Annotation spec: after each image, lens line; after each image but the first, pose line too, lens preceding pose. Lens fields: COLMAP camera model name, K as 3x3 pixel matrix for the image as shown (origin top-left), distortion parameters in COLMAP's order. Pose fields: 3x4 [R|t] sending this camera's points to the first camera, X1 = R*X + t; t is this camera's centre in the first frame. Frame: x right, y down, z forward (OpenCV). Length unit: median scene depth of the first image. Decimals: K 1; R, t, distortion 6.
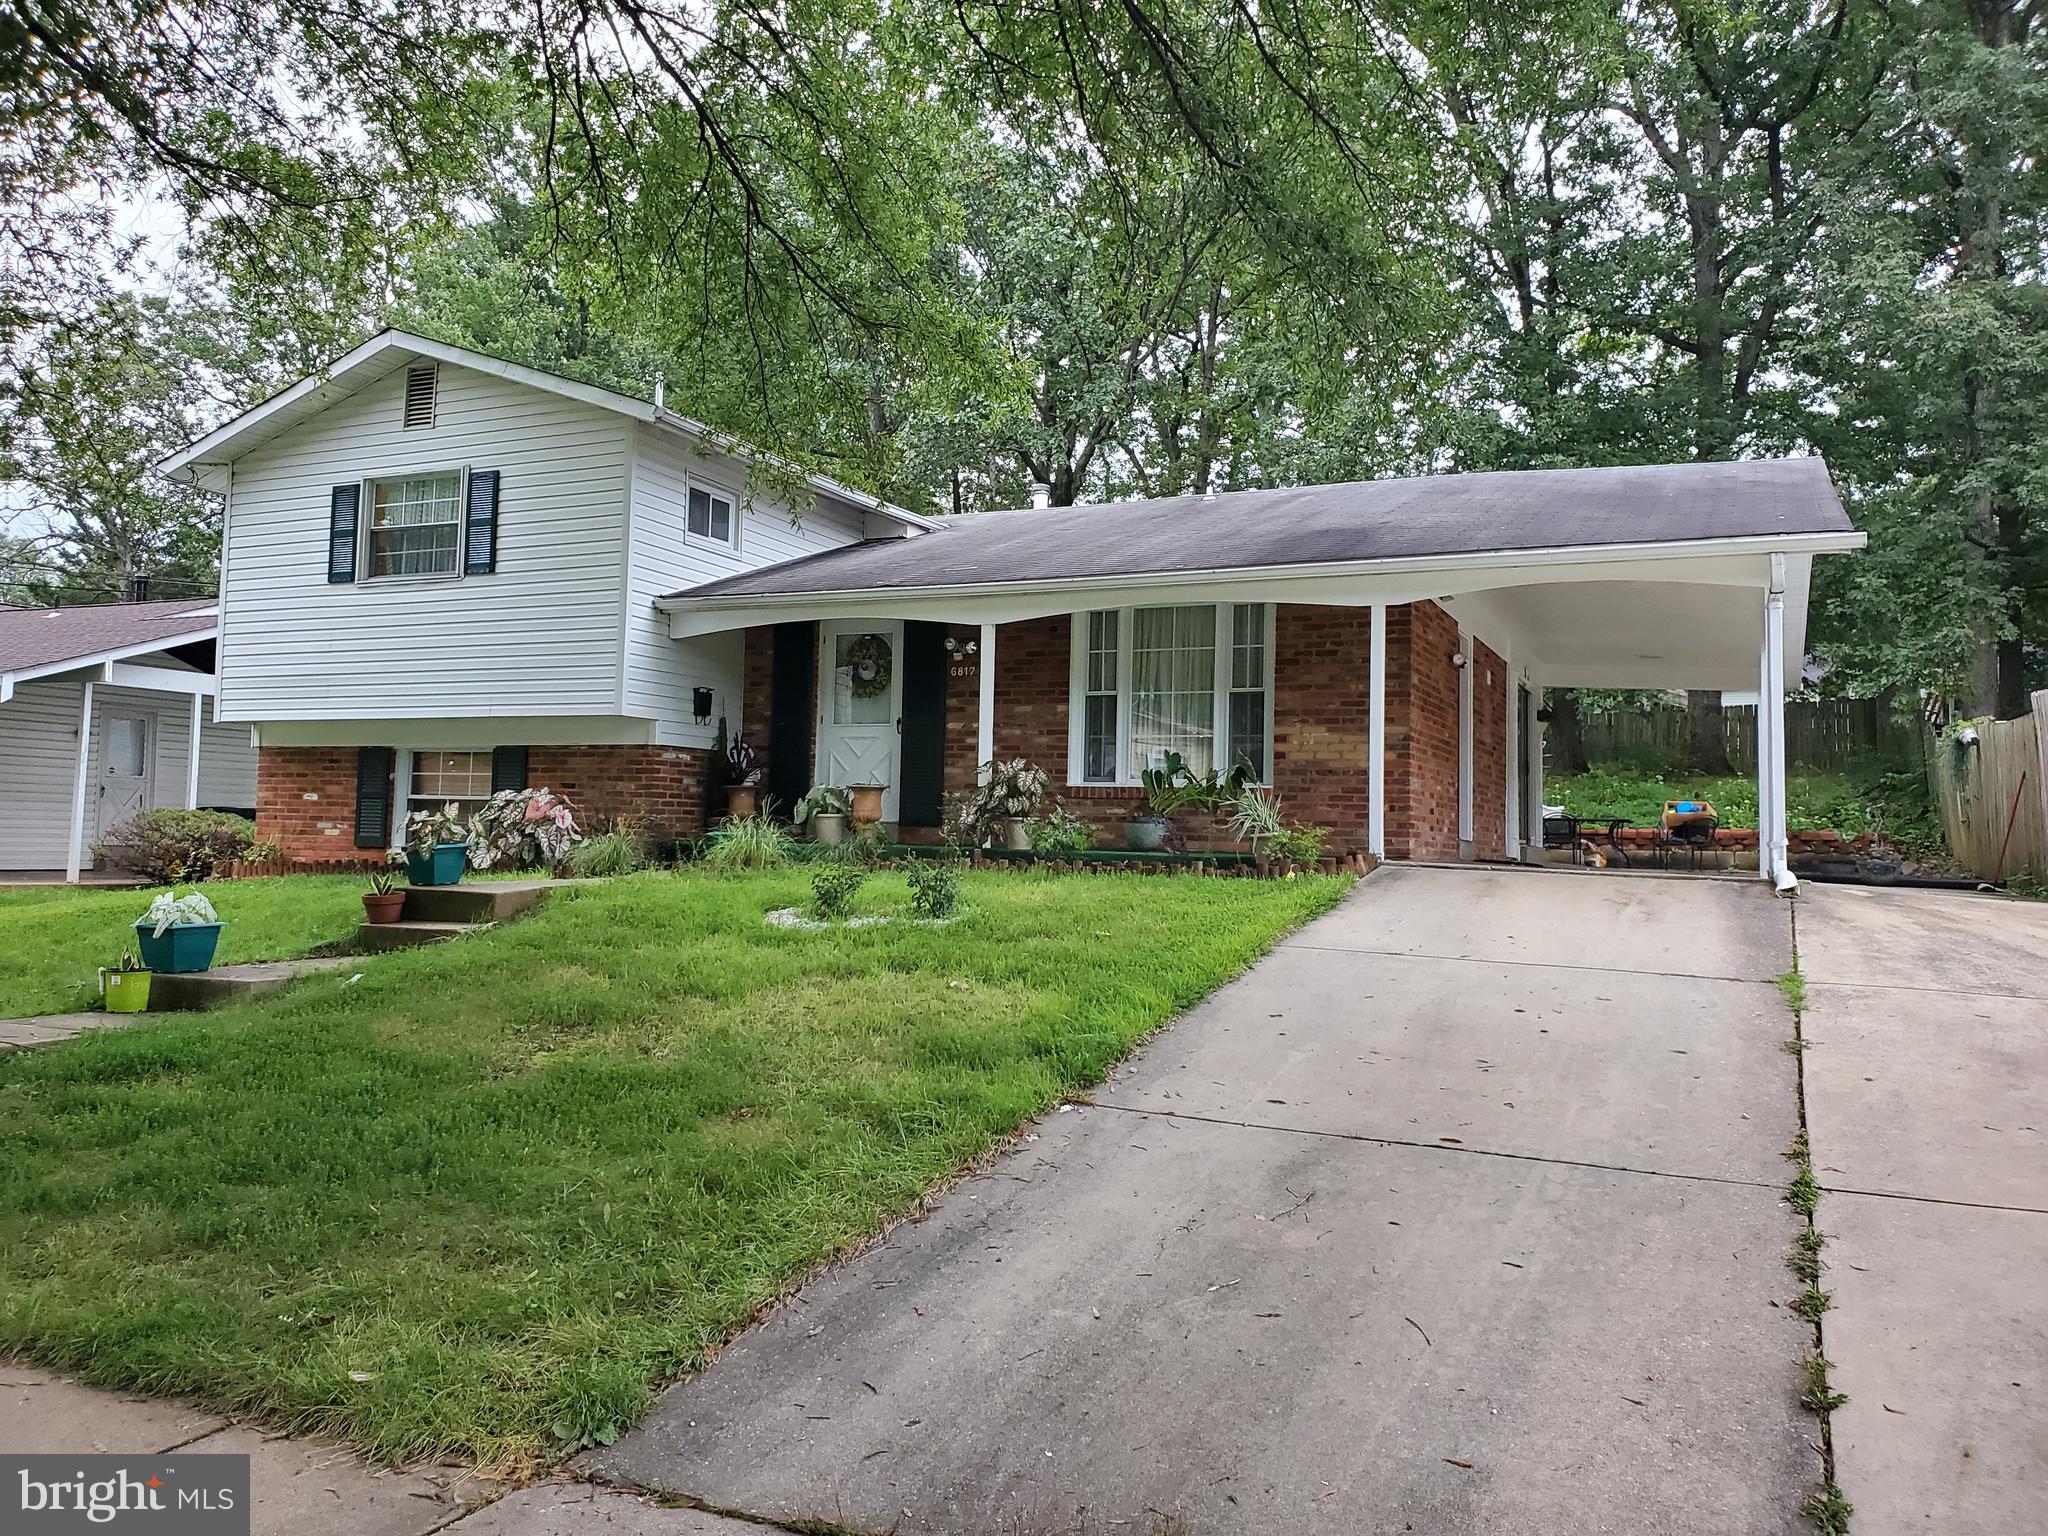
lens RADIAL K [[1540.8, 0, 1024.3], [0, 1540.8, 752.5], [0, 0, 1]] dist [0.031795, 0.004267]
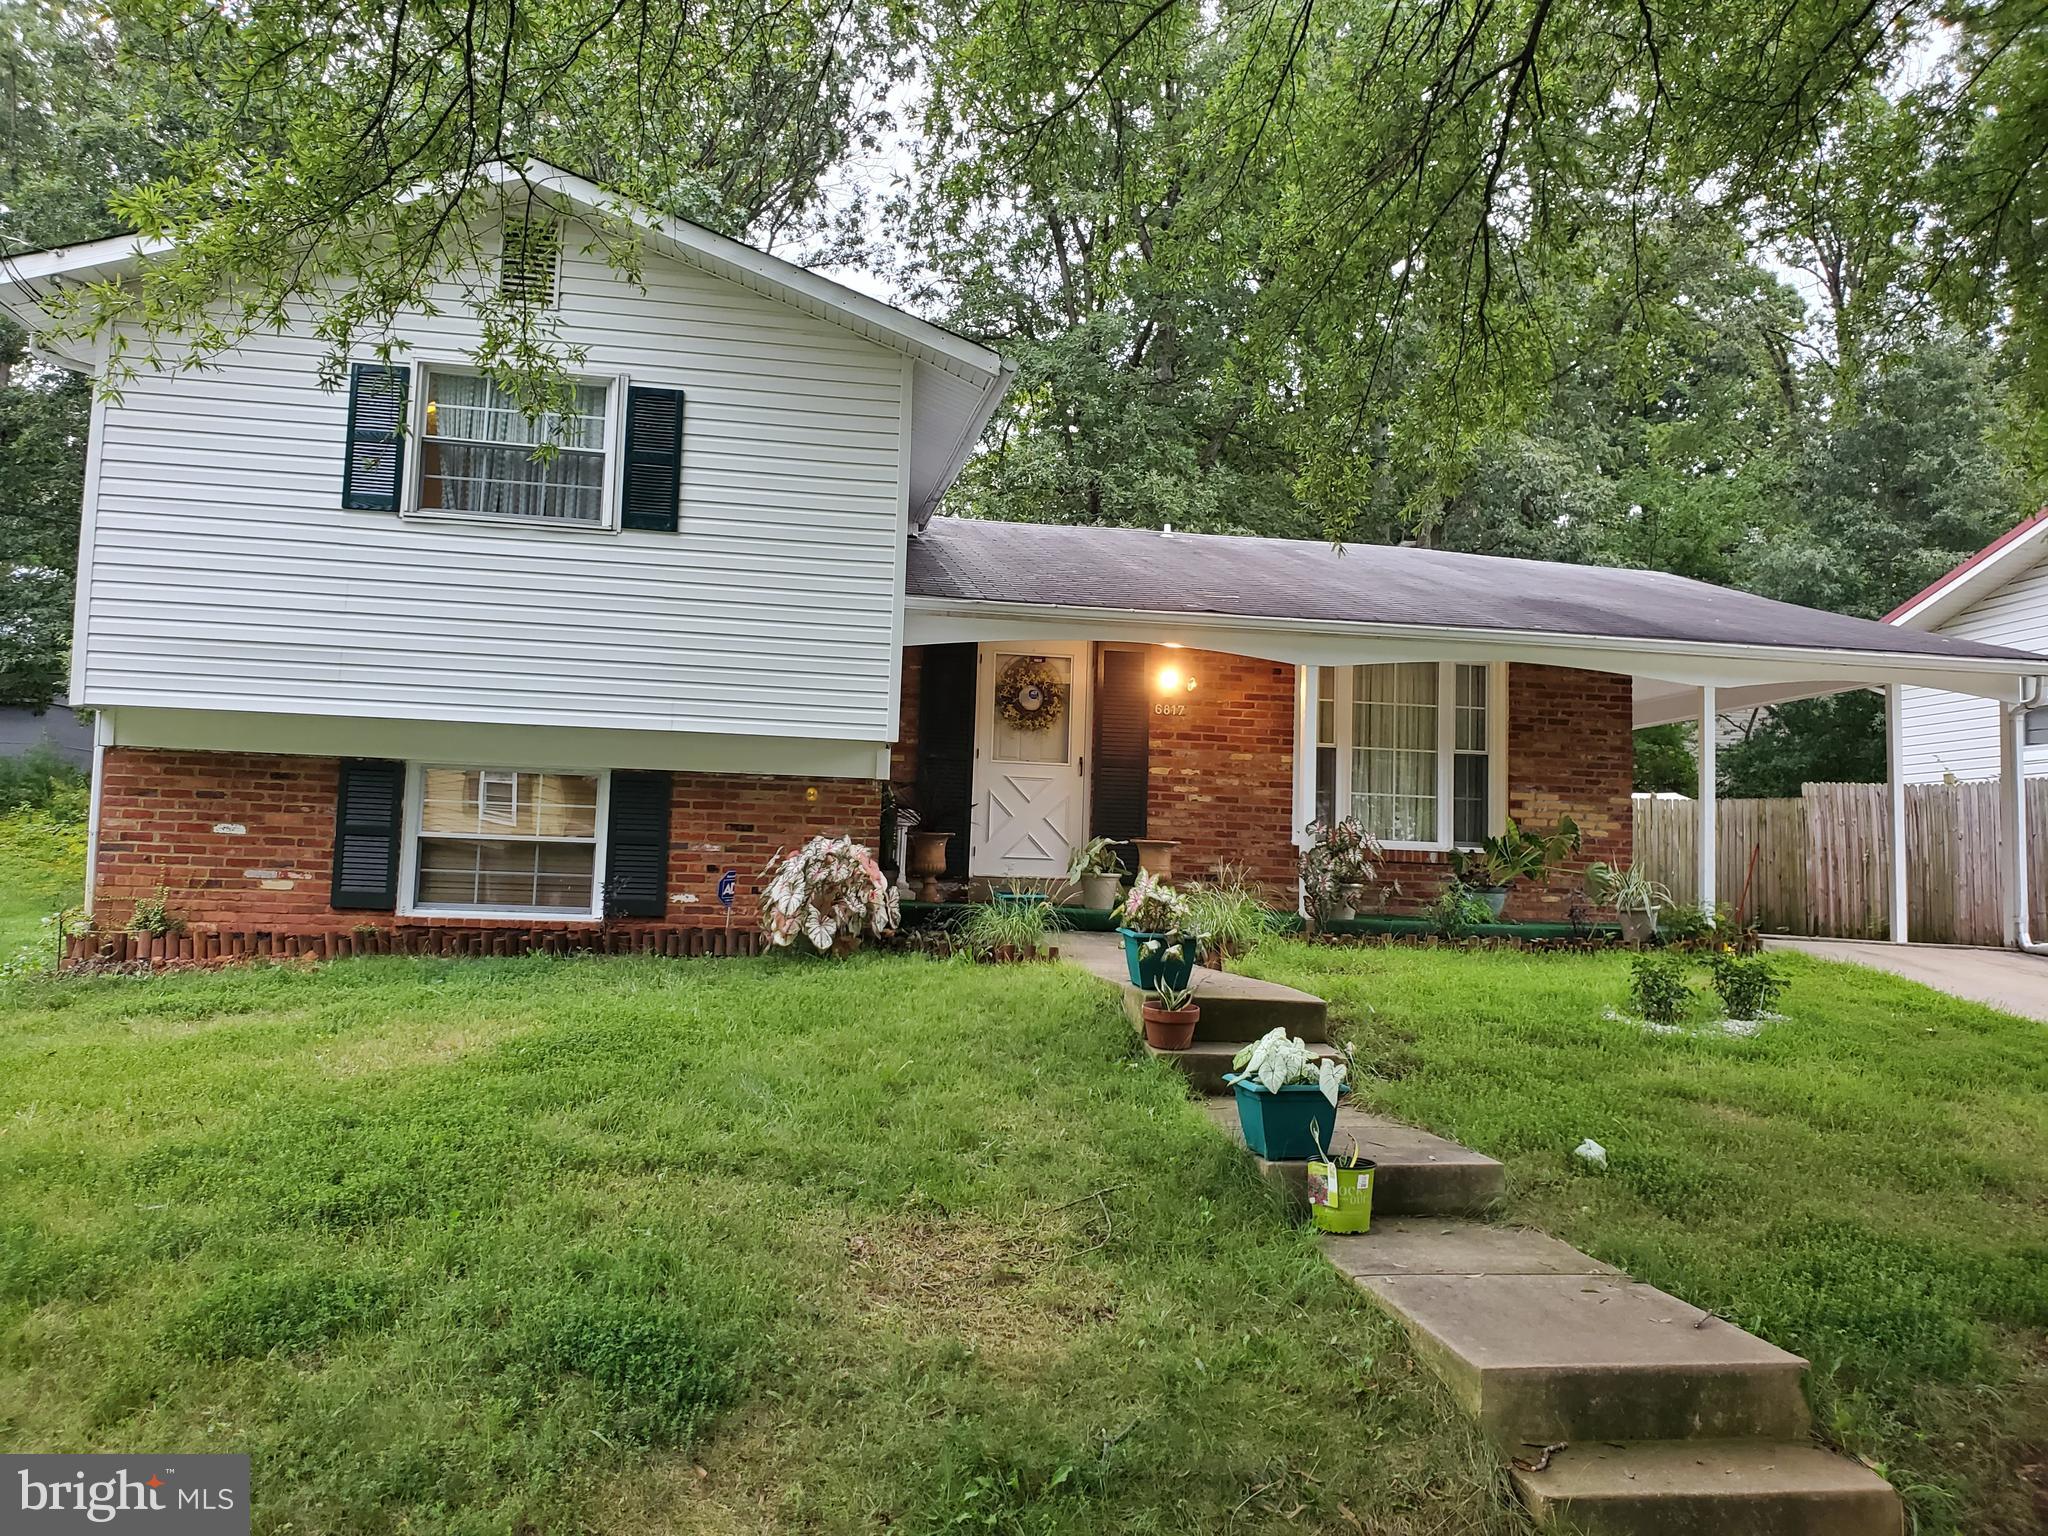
lens RADIAL K [[1540.8, 0, 1019.2], [0, 1540.8, 752.0], [0, 0, 1]] dist [0.031795, 0.004267]
pose [[0.836847, 0.051658, 0.544994, -0.546629], [-0.046443, 0.998648, -0.023344, -0.003746], [-0.545463, -0.005776, 0.838115, 0.283616]]
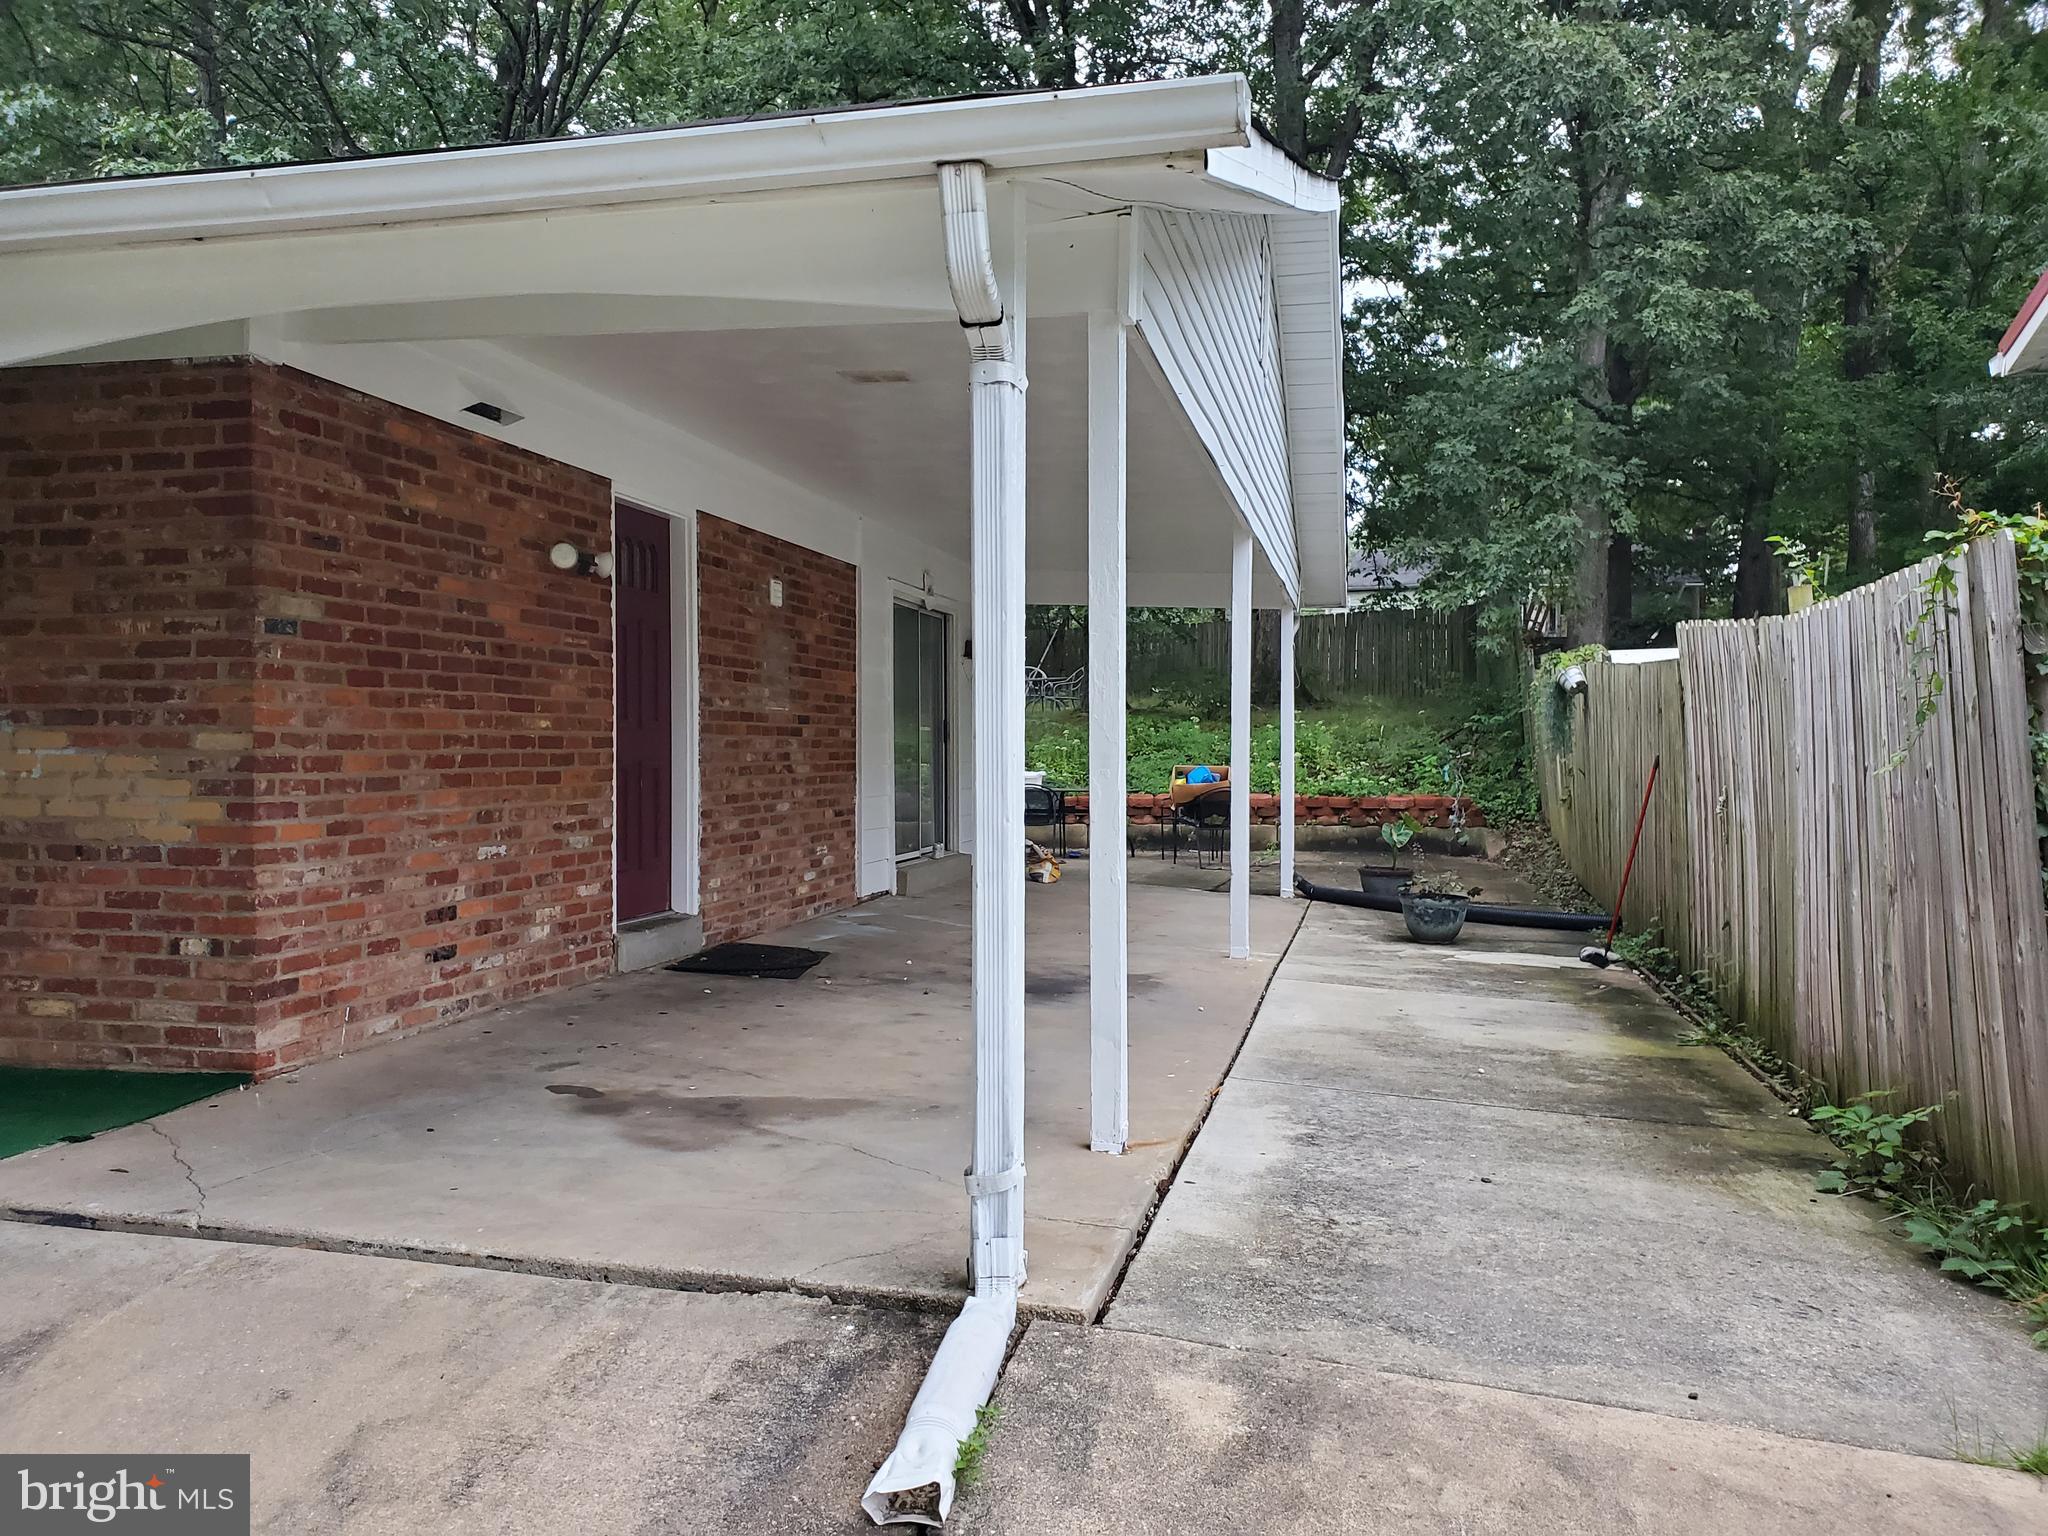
lens RADIAL K [[1540.8, 0, 1012.7], [0, 1540.8, 768.5], [0, 0, 1]] dist [0.031795, 0.004267]
pose [[0.980504, -0.024165, 0.195009, 0.290605], [0.009107, 0.996932, 0.077745, -0.029537], [-0.196290, -0.074453, 0.977715, 0.479827]]
